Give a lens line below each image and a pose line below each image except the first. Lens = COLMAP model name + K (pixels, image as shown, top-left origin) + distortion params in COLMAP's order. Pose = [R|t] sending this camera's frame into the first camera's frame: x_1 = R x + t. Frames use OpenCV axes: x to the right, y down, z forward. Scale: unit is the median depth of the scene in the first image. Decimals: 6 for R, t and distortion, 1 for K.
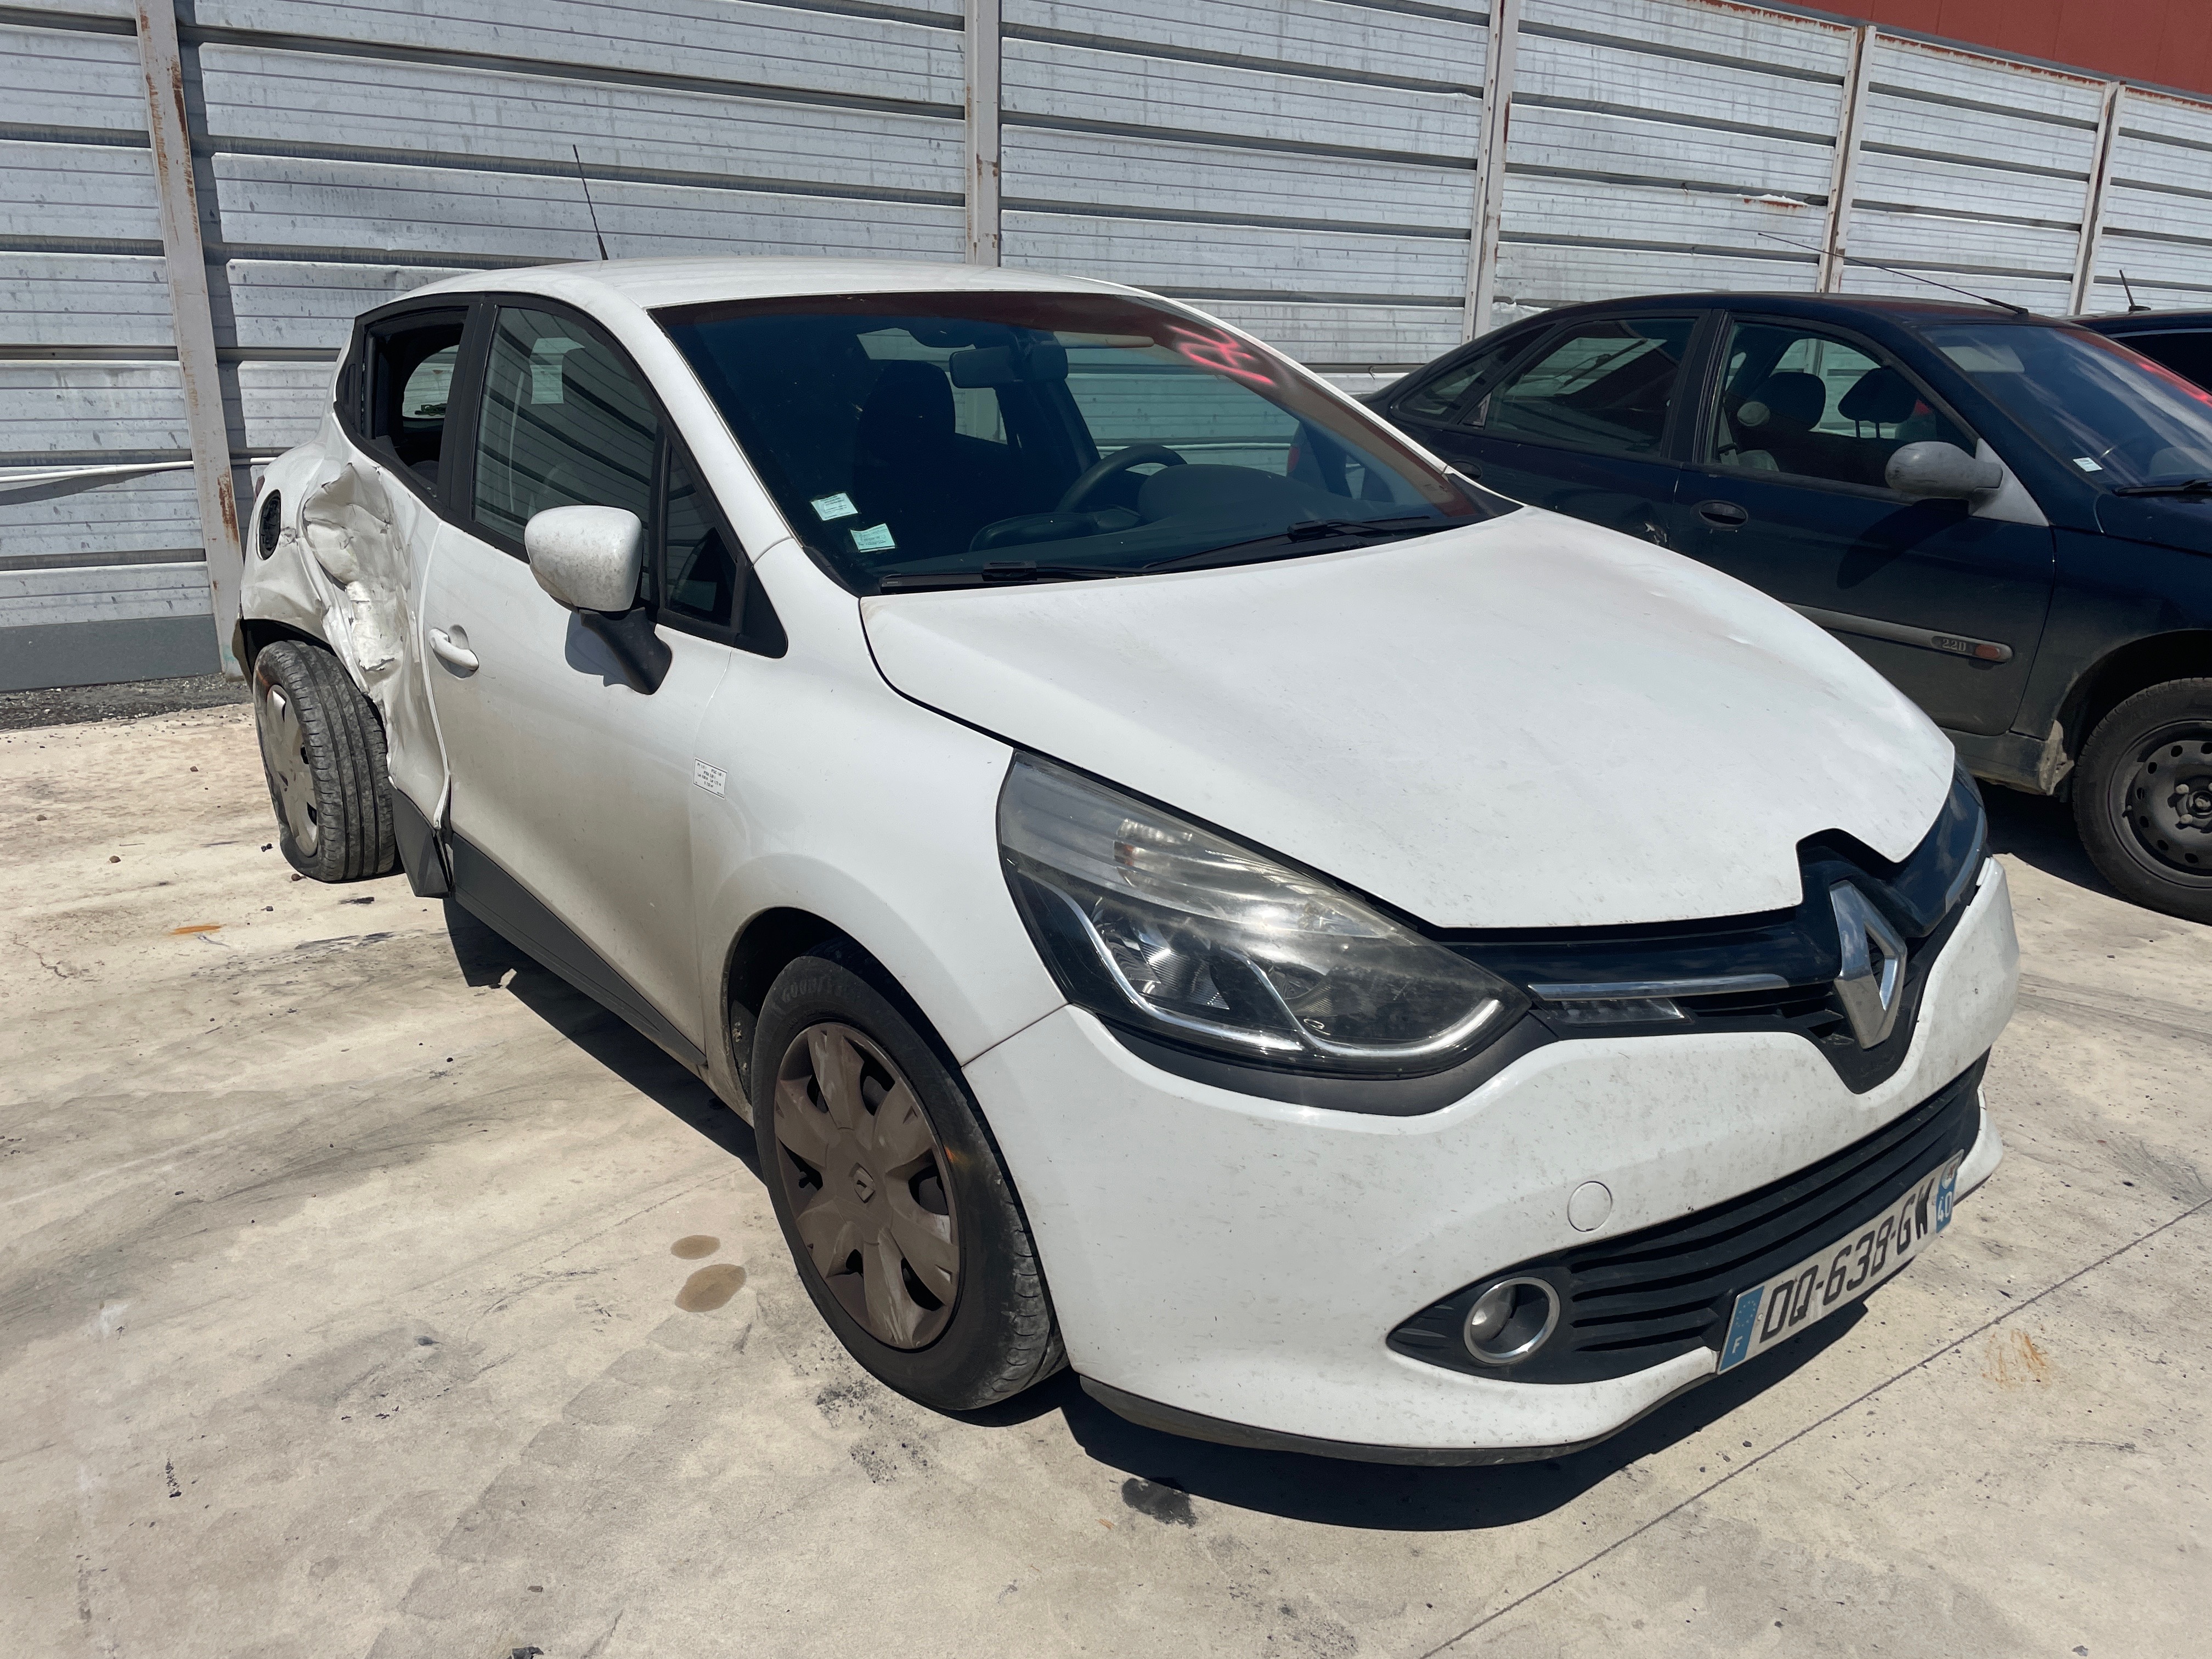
lens RADIAL K [[1744.7, 0, 1106.0], [0, 1744.7, 829.5], [0, 0, 1]] dist [0.006633, -0.005587]
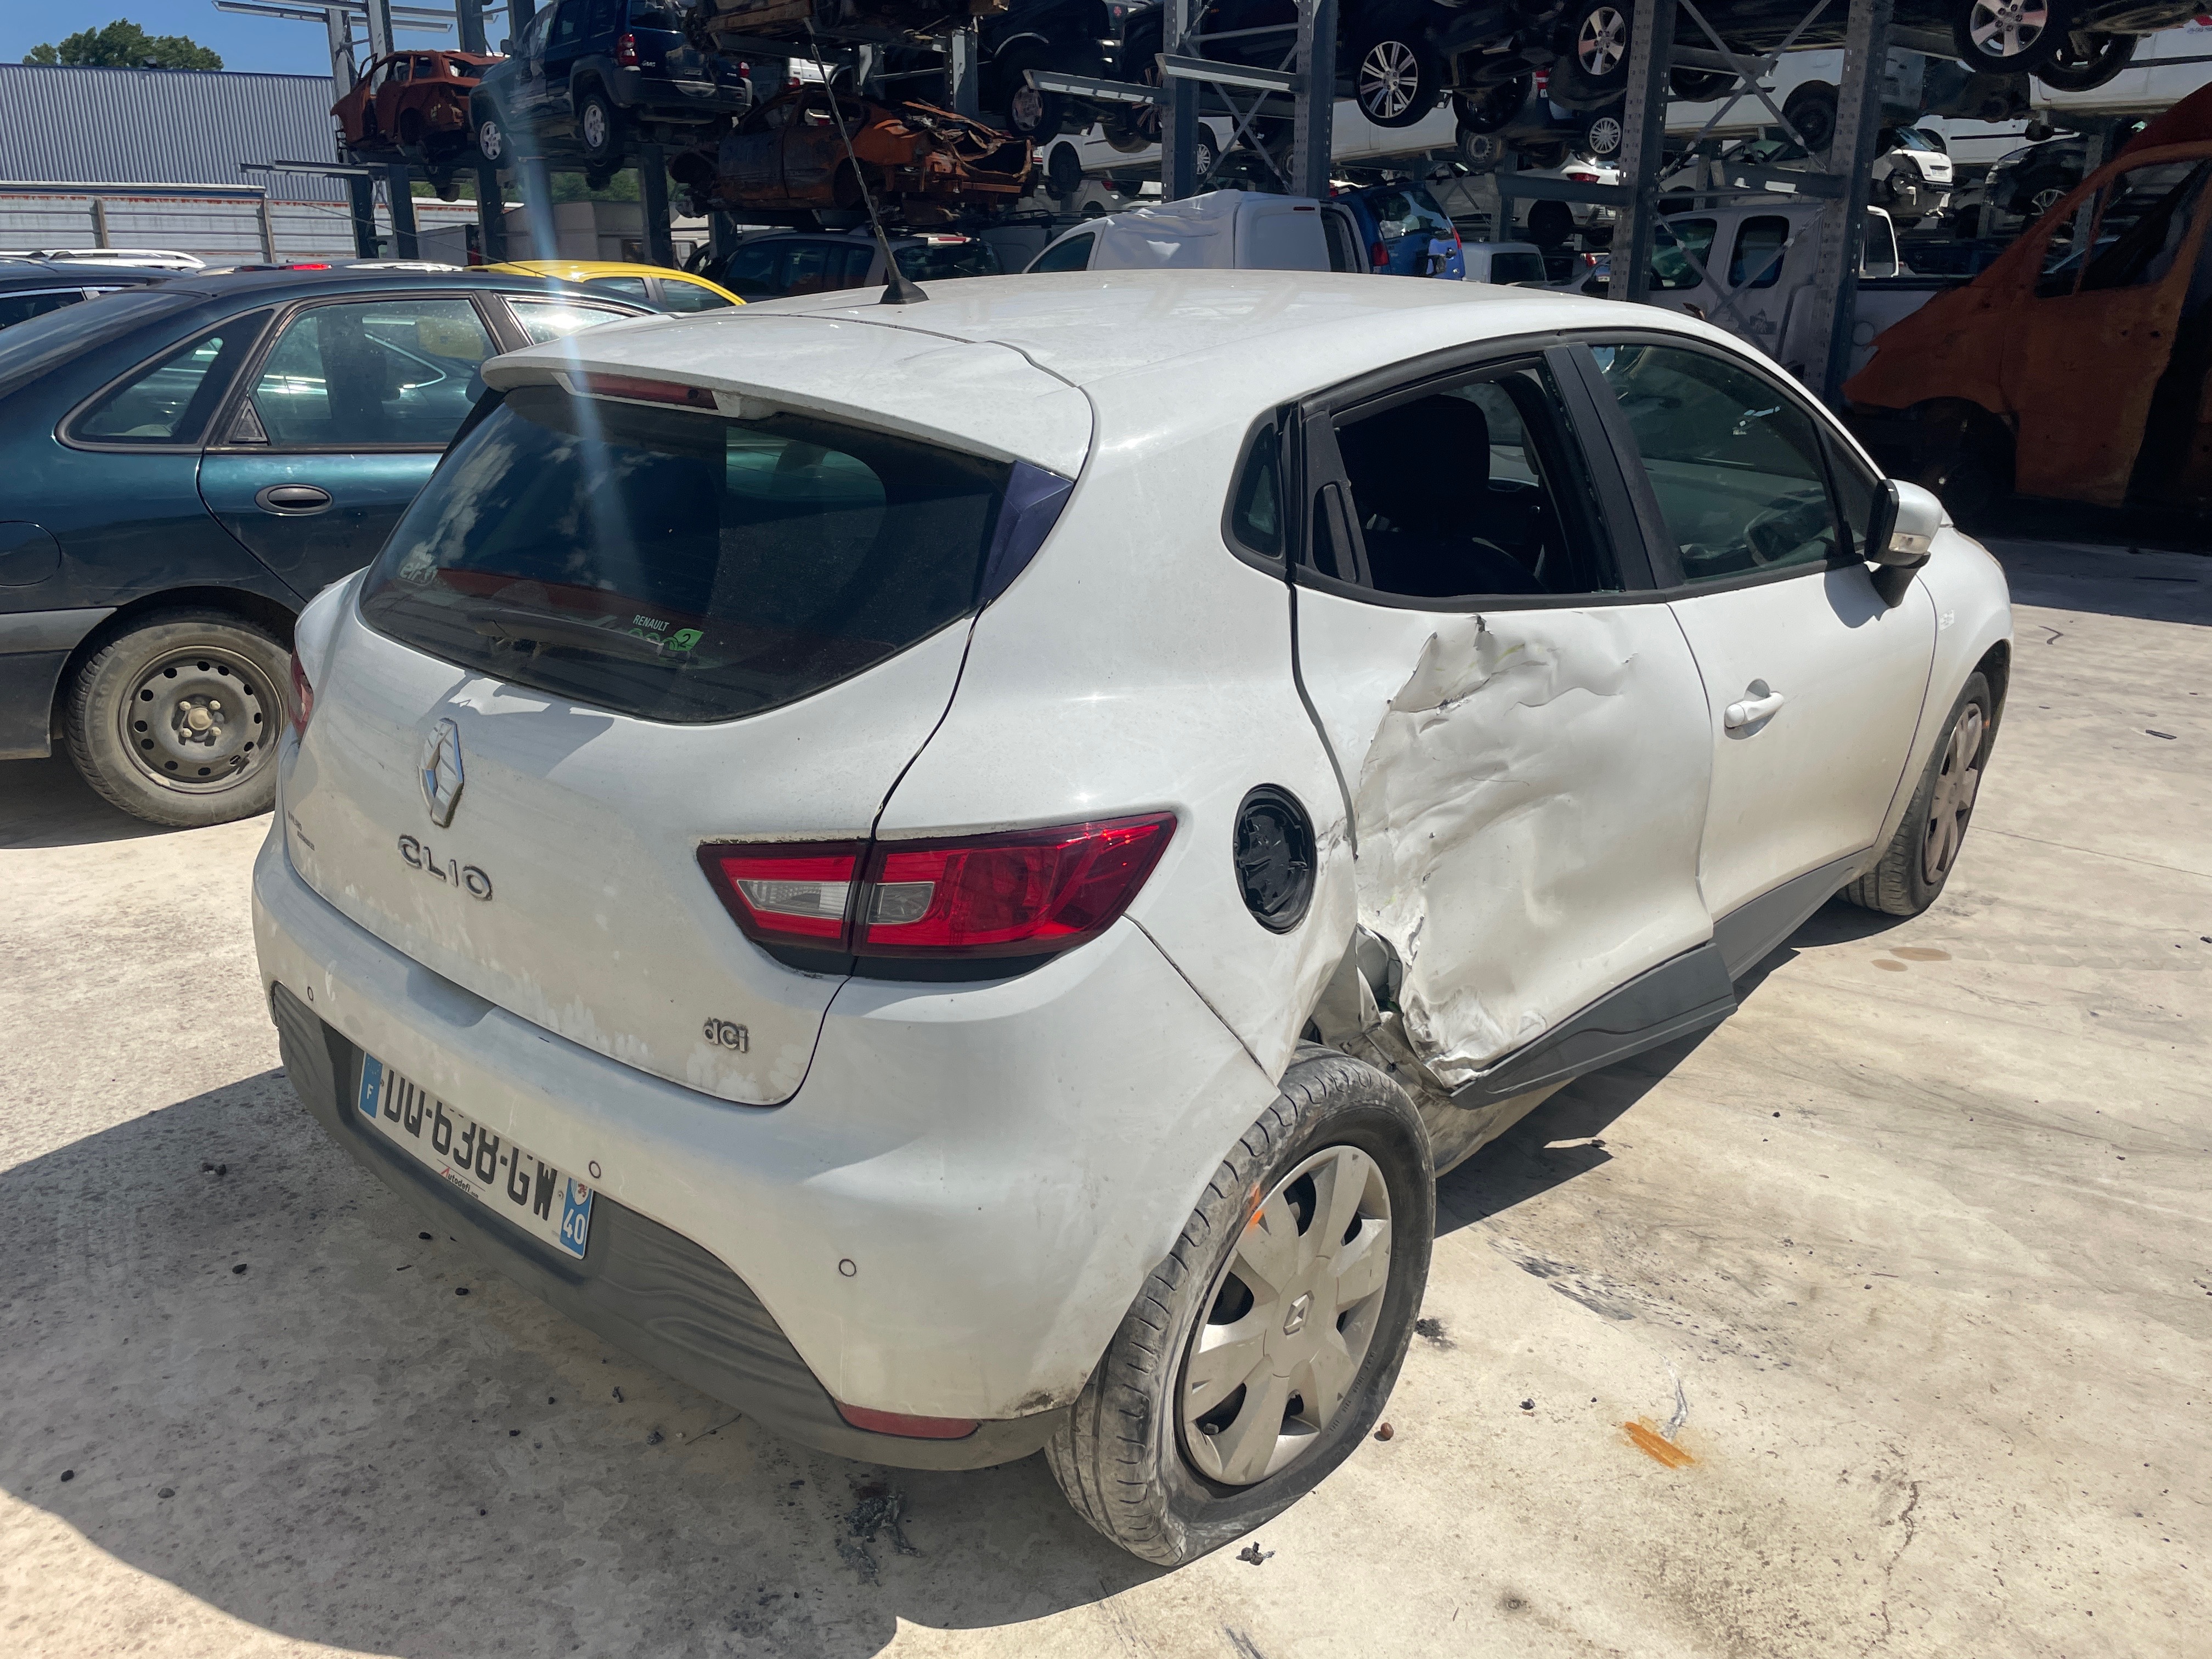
lens RADIAL K [[1773.0, 0, 1106.0], [0, 1773.0, 829.5], [0, 0, 1]] dist [0.000016, 0.001916]
pose [[-0.212318, -0.318533, 0.923828, -1.047211], [0.262822, 0.891934, 0.367939, -0.423231], [-0.941194, 0.320922, -0.105656, 1.276001]]
